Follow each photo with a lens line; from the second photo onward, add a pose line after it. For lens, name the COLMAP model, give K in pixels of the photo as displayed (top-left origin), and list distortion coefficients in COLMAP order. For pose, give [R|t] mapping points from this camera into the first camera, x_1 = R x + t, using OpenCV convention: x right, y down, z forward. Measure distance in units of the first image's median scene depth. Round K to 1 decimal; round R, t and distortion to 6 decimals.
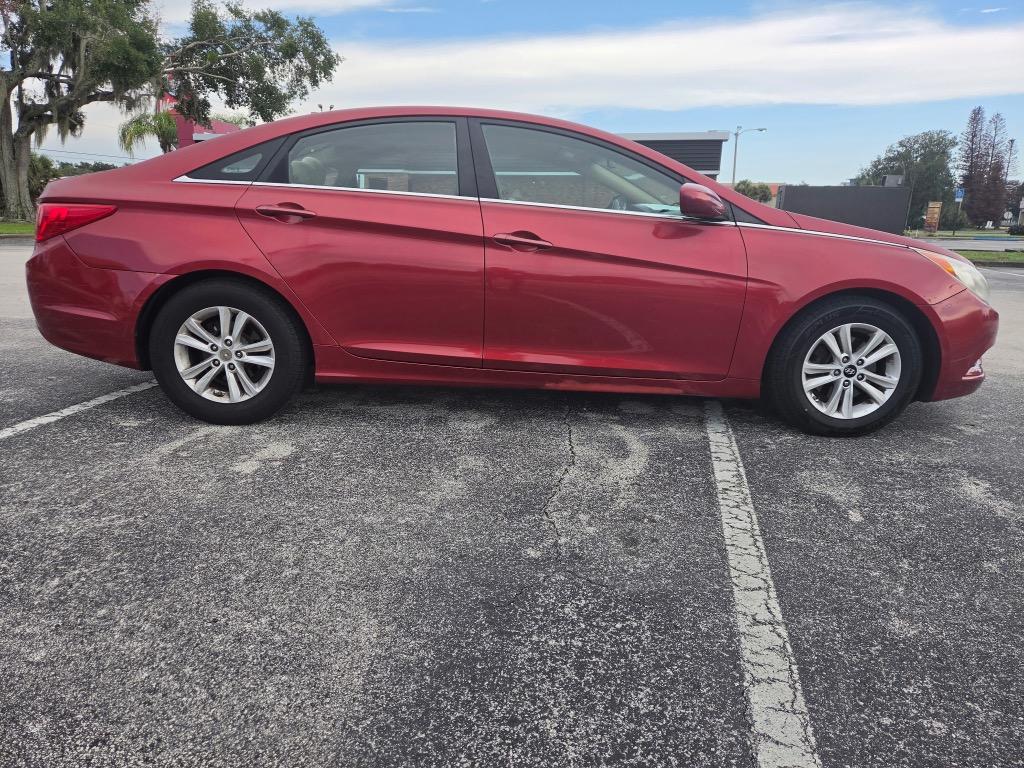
lens RADIAL K [[736.5, 0, 512.0], [0, 736.5, 384.0], [0, 0, 1]] dist [0.075917, -0.071415]
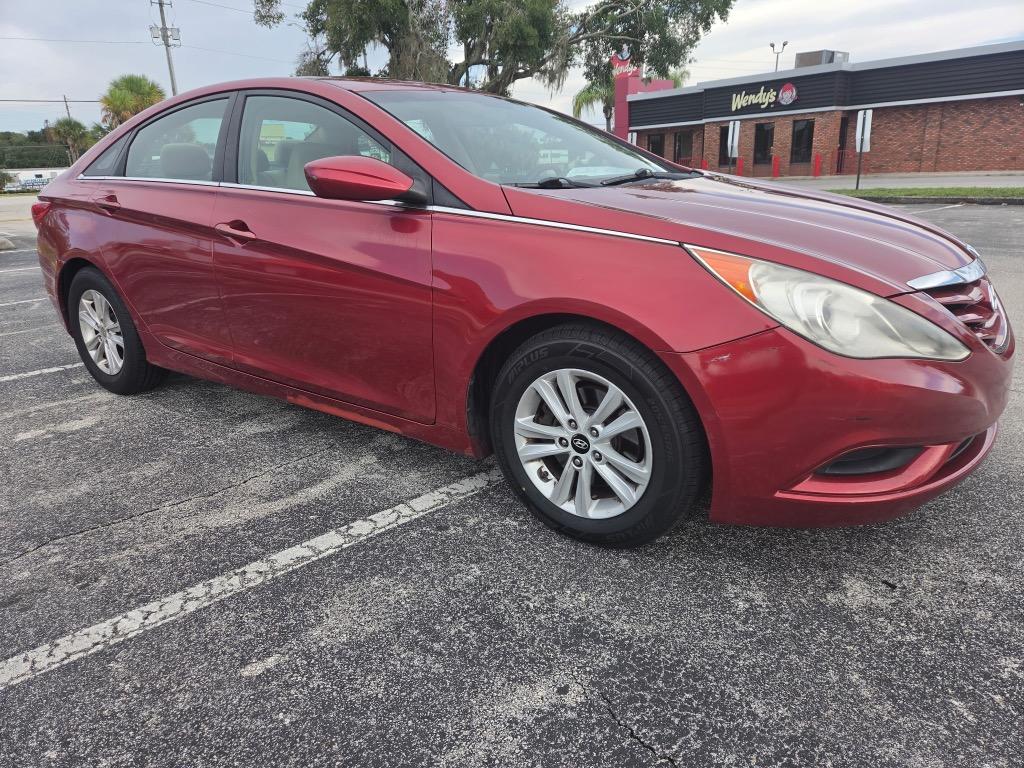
lens RADIAL K [[736.5, 0, 512.0], [0, 736.5, 384.0], [0, 0, 1]] dist [0.075917, -0.071415]
pose [[0.776911, 0.128752, -0.616305, 0.782037], [-0.089154, 0.991501, 0.094746, -0.120220], [0.623266, -0.018663, 0.781787, 0.481051]]
